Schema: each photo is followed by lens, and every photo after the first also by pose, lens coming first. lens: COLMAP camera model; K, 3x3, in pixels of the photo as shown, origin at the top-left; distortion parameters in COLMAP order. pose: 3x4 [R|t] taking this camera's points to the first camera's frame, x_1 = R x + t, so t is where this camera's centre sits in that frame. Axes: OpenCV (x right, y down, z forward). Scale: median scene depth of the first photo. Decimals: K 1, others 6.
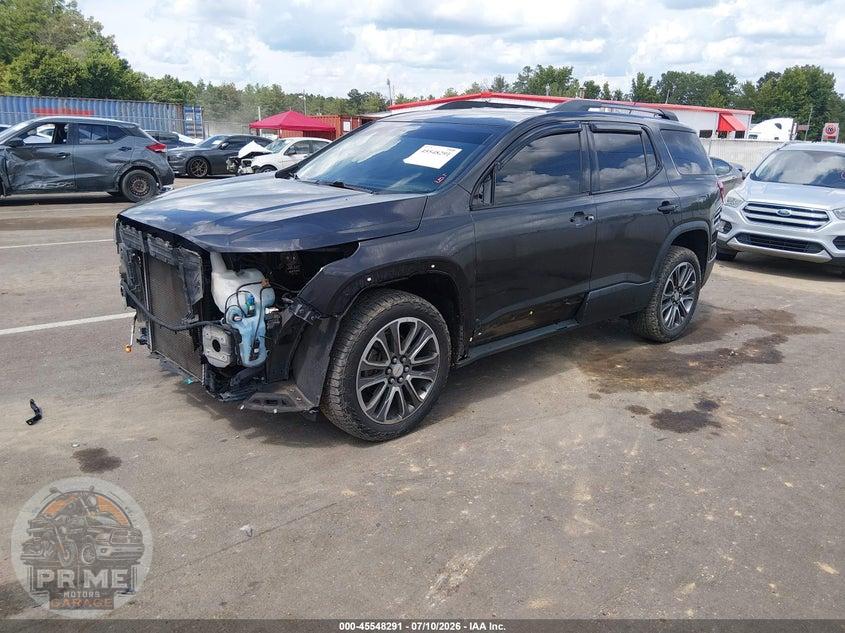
lens RADIAL K [[647.3, 0, 422.4], [0, 647.3, 318.2], [0, 0, 1]] dist [0.071941, -0.116689]
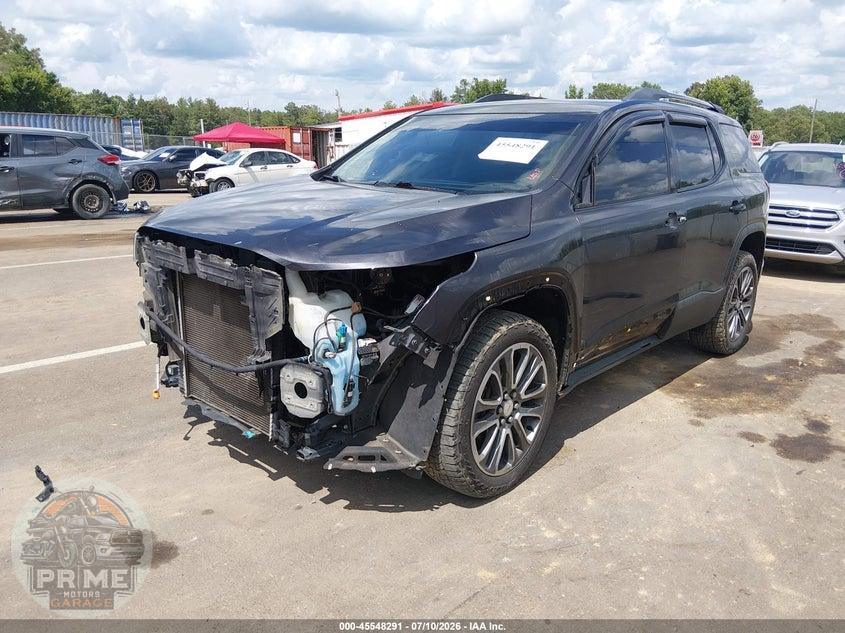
lens RADIAL K [[647.3, 0, 422.2], [0, 647.3, 321.2], [0, 0, 1]] dist [0.071941, -0.116689]
pose [[0.995693, -0.035757, 0.085543, -0.140566], [0.036959, 0.999239, -0.012505, -0.015258], [-0.085031, 0.015612, 0.996256, 0.127955]]
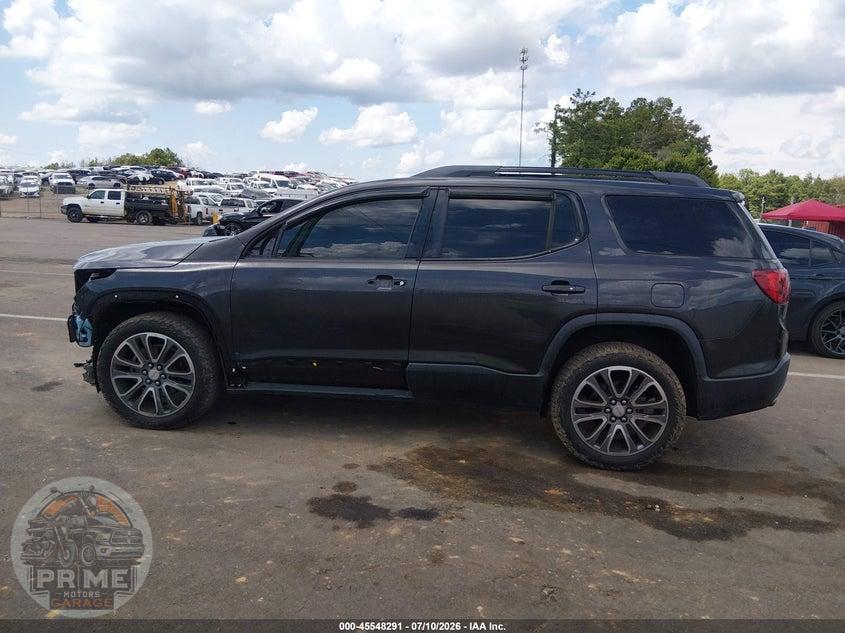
lens RADIAL K [[647.3, 0, 421.2], [0, 647.3, 320.1], [0, 0, 1]] dist [0.071941, -0.116689]
pose [[0.651618, 0.118524, -0.749230, 0.835233], [-0.218621, 0.975150, -0.035875, -0.062090], [0.726360, 0.187174, 0.661337, 0.340145]]
